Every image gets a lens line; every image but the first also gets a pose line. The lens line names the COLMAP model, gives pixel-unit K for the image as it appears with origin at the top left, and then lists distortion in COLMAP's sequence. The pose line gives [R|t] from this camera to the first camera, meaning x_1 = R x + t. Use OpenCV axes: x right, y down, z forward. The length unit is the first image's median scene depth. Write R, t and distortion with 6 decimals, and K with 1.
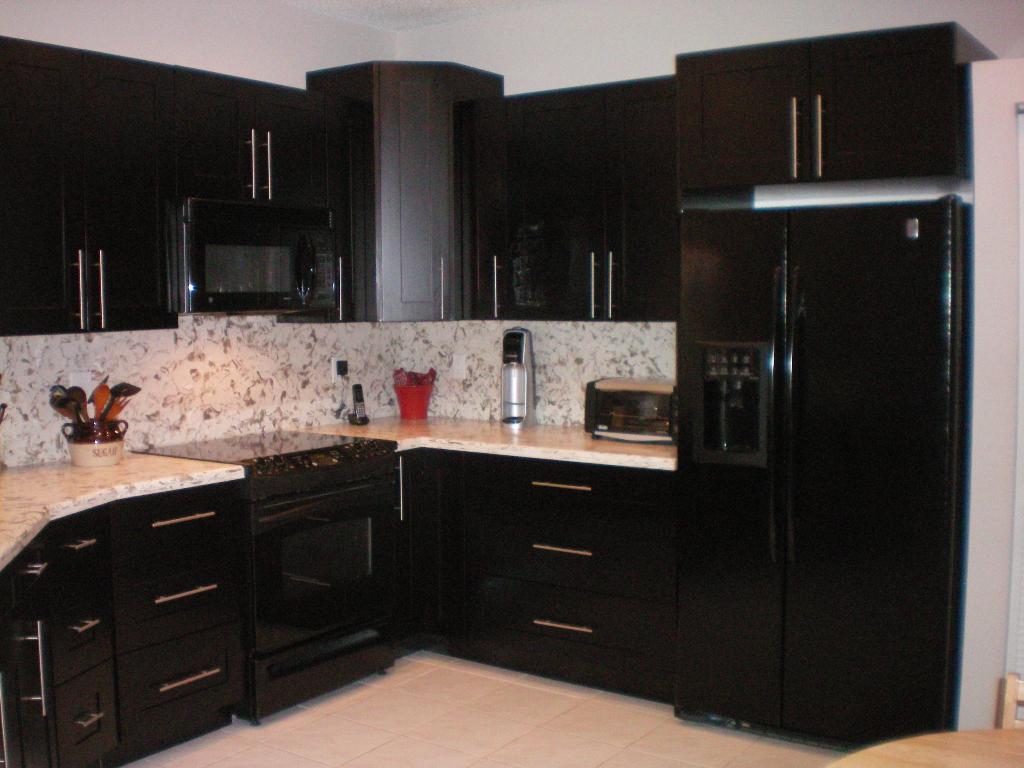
lens RADIAL K [[1156.0, 0, 462.7], [0, 1156.0, 384.8], [0, 0, 1]] dist [-0.073422, -0.185791]
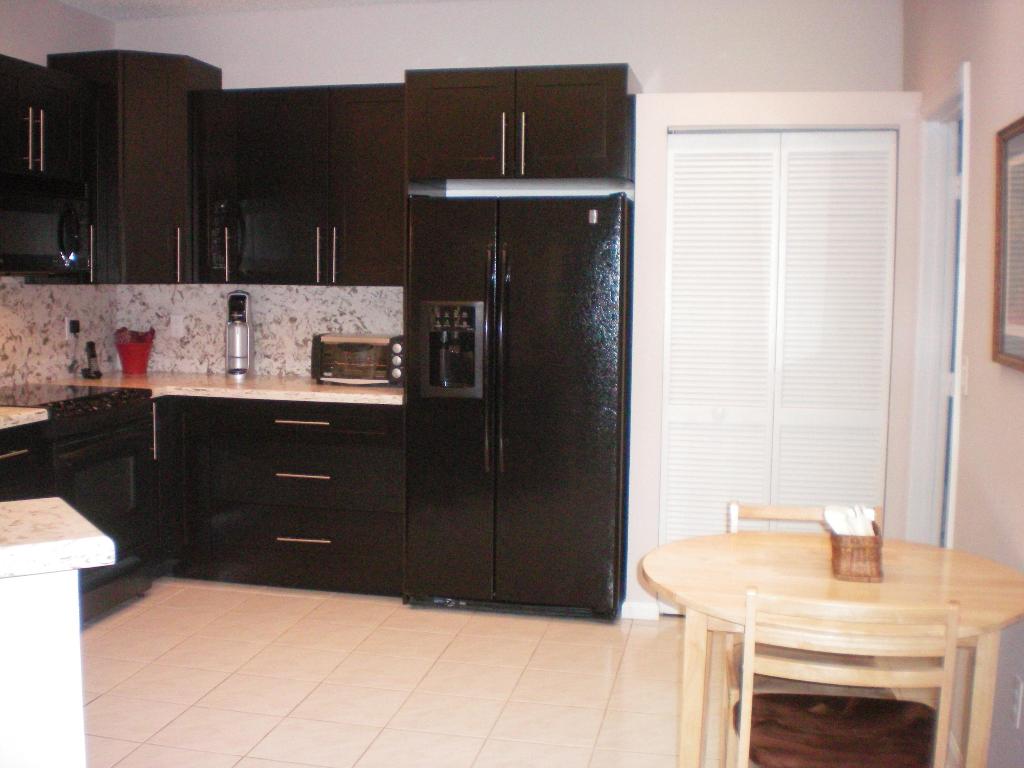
lens RADIAL K [[1156.0, 0, 462.7], [0, 1156.0, 384.8], [0, 0, 1]] dist [-0.073422, -0.185791]
pose [[0.921134, -0.017744, 0.388841, -0.199781], [0.009753, 0.999699, 0.022514, 0.020724], [-0.389123, -0.016946, 0.921030, -0.144801]]
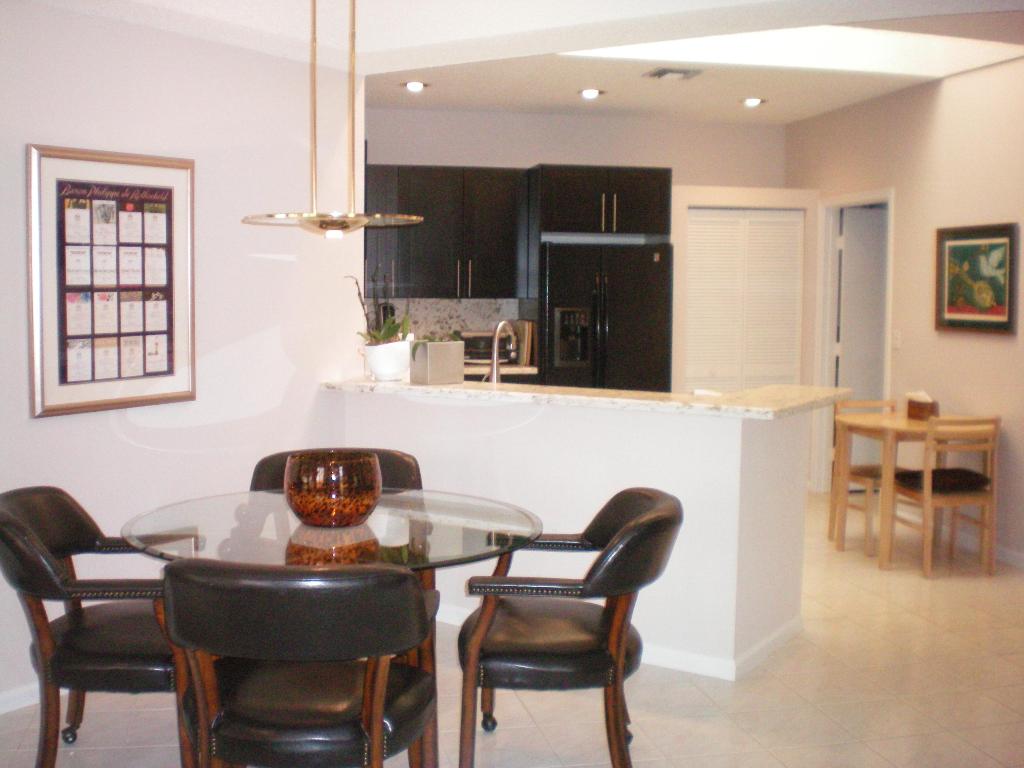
lens RADIAL K [[1156.0, 0, 462.7], [0, 1156.0, 384.8], [0, 0, 1]] dist [-0.073422, -0.185791]
pose [[0.682599, -0.046899, 0.729287, -1.120248], [0.041797, 0.998811, 0.025111, 0.031930], [-0.729597, 0.013341, 0.683747, -0.217730]]
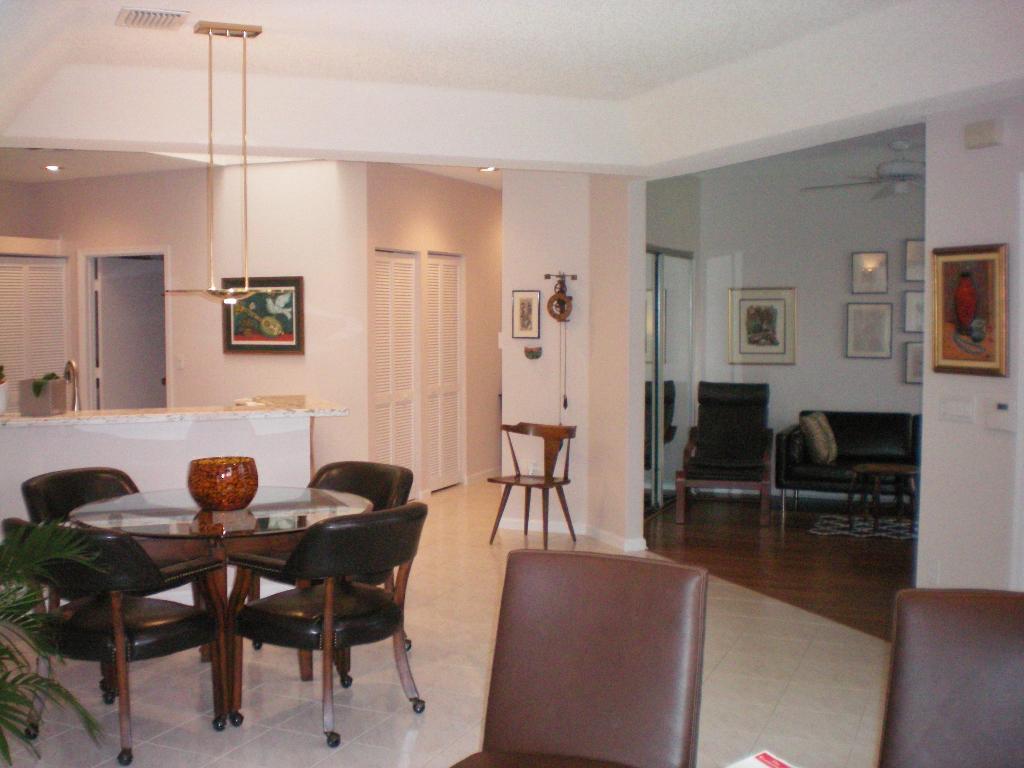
lens RADIAL K [[1156.0, 0, 462.7], [0, 1156.0, 384.8], [0, 0, 1]] dist [-0.073422, -0.185791]
pose [[-0.204758, -0.051971, 0.977432, -1.656265], [0.076746, 0.994663, 0.068965, -0.025928], [-0.975799, 0.089135, -0.199676, 0.315681]]
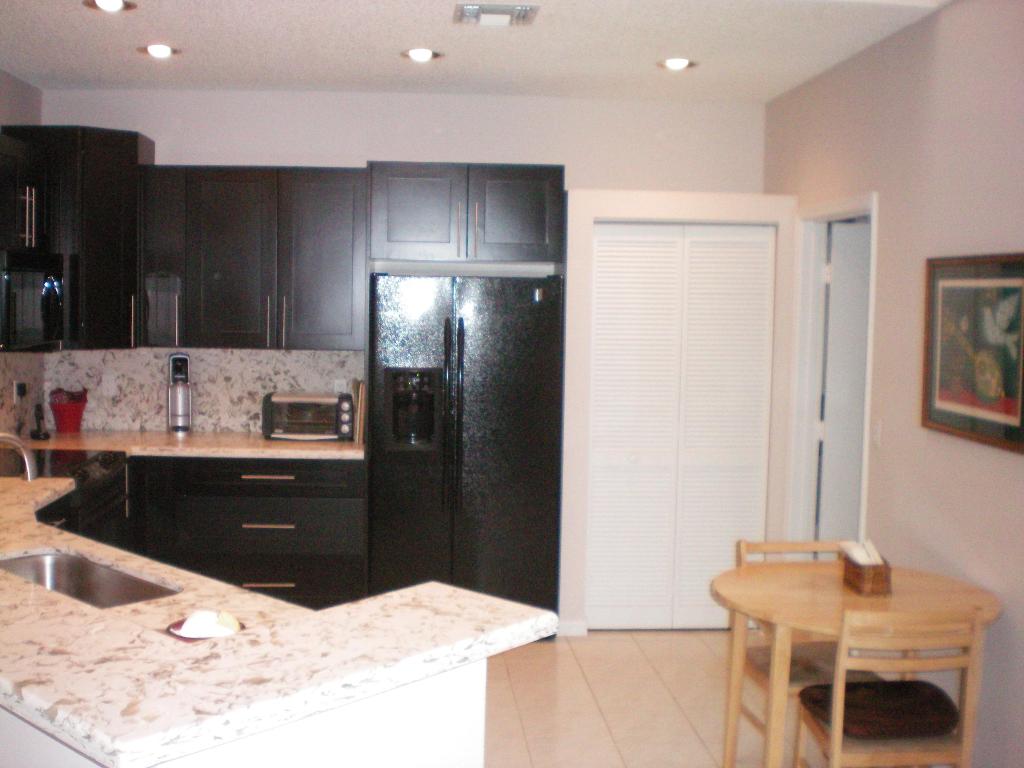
lens RADIAL K [[1156.0, 0, 462.7], [0, 1156.0, 384.8], [0, 0, 1]] dist [-0.073422, -0.185791]
pose [[0.779024, -0.027797, 0.626378, -0.492028], [0.023357, 0.999610, 0.015312, -0.028143], [-0.626559, 0.002702, 0.779369, -0.133244]]
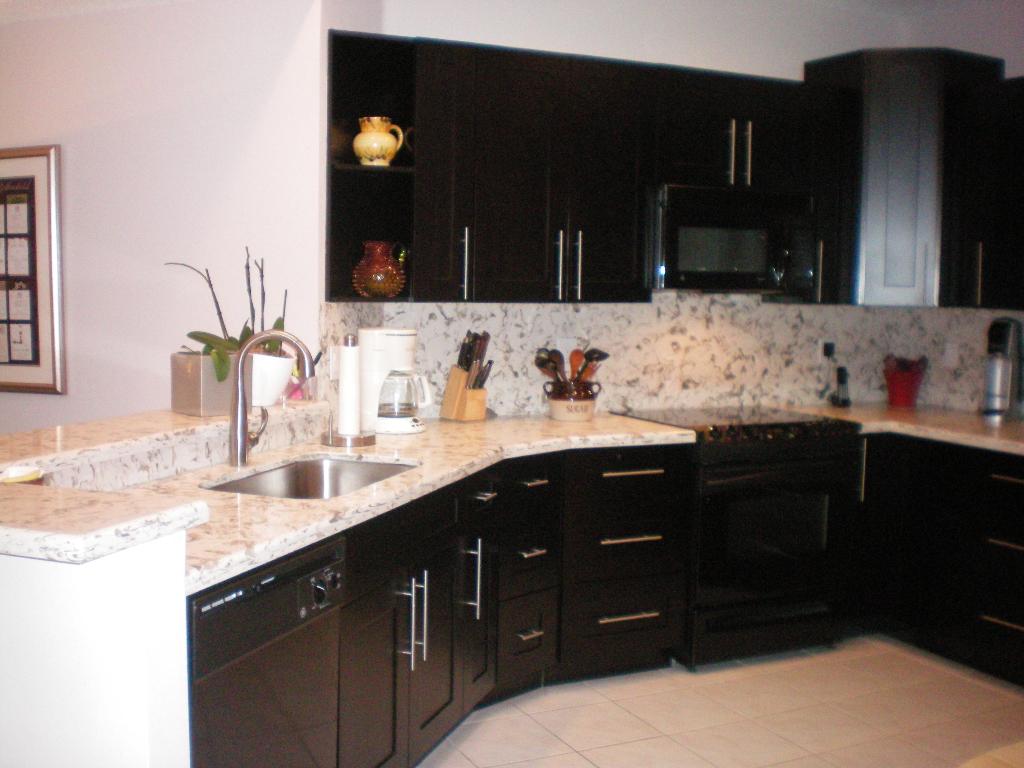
lens RADIAL K [[1156.0, 0, 462.7], [0, 1156.0, 384.8], [0, 0, 1]] dist [-0.073422, -0.185791]
pose [[0.870889, 0.065683, -0.487070, 0.116183], [-0.059479, 0.997831, 0.028210, 0.007418], [0.487867, 0.004403, 0.872907, -0.045030]]
